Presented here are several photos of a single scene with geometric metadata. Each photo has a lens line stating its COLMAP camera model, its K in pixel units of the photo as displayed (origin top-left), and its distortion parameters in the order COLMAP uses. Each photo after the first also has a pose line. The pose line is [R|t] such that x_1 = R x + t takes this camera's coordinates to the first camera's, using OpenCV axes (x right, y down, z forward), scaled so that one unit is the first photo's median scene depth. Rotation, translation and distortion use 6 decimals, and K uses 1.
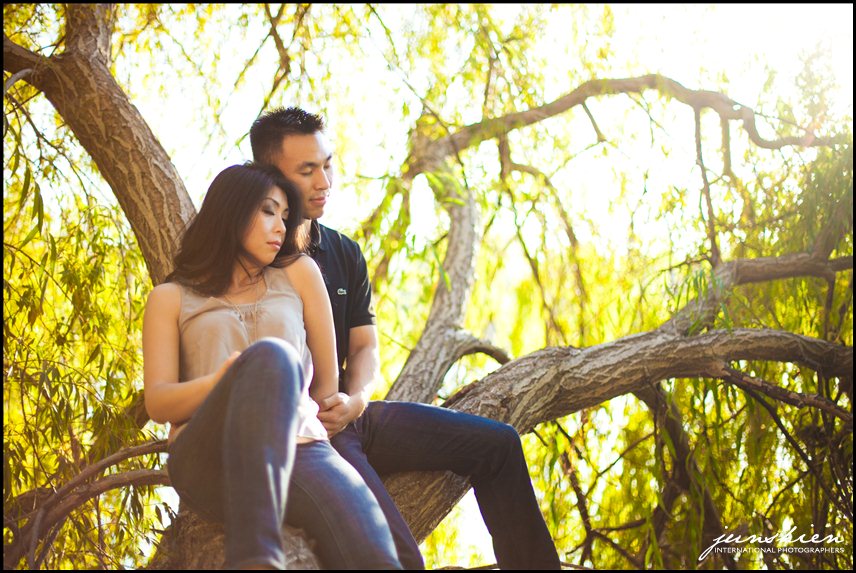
lens RADIAL K [[1232.7, 0, 424.6], [0, 1232.7, 282.8], [0, 0, 1]] dist [-0.142774, 0.000000]
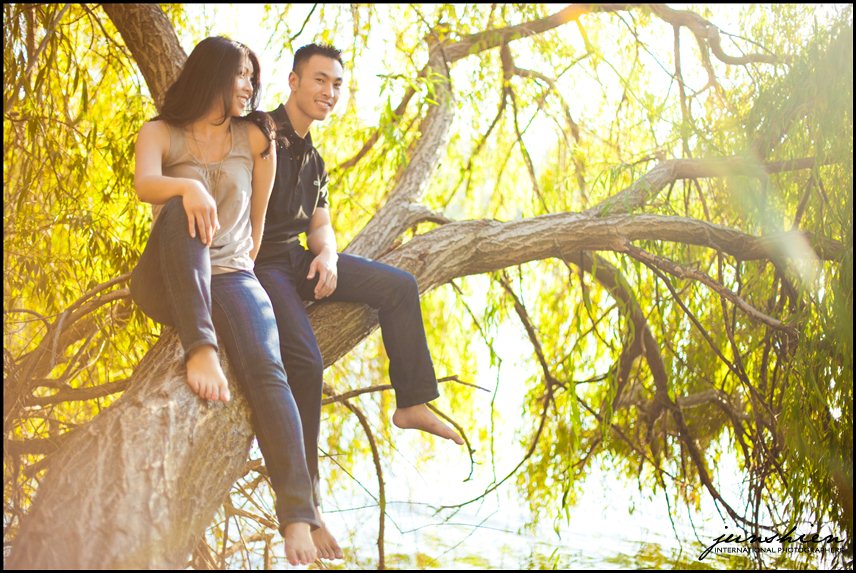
lens RADIAL K [[1232.7, 0, 432.4], [0, 1232.7, 290.5], [0, 0, 1]] dist [-0.142774, 0.000000]
pose [[0.993231, 0.052938, -0.103392, 0.190464], [-0.042786, 0.994261, 0.098054, 0.002771], [0.107989, -0.092967, 0.989796, -0.273154]]
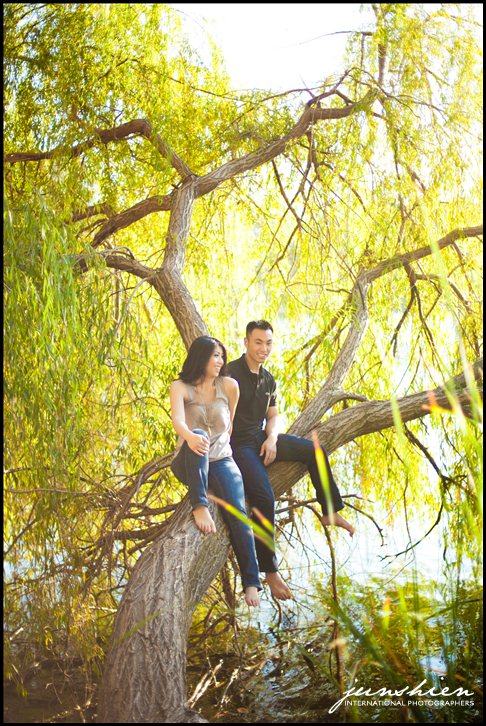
lens RADIAL K [[1045.5, 0, 242.2], [0, 1045.5, 362.3], [0, 0, 1]] dist [-0.142774, 0.000000]
pose [[0.948354, -0.002052, -0.317208, 0.480046], [0.041496, 0.992189, 0.117641, -0.246966], [0.314489, -0.124728, 0.941031, -0.832784]]
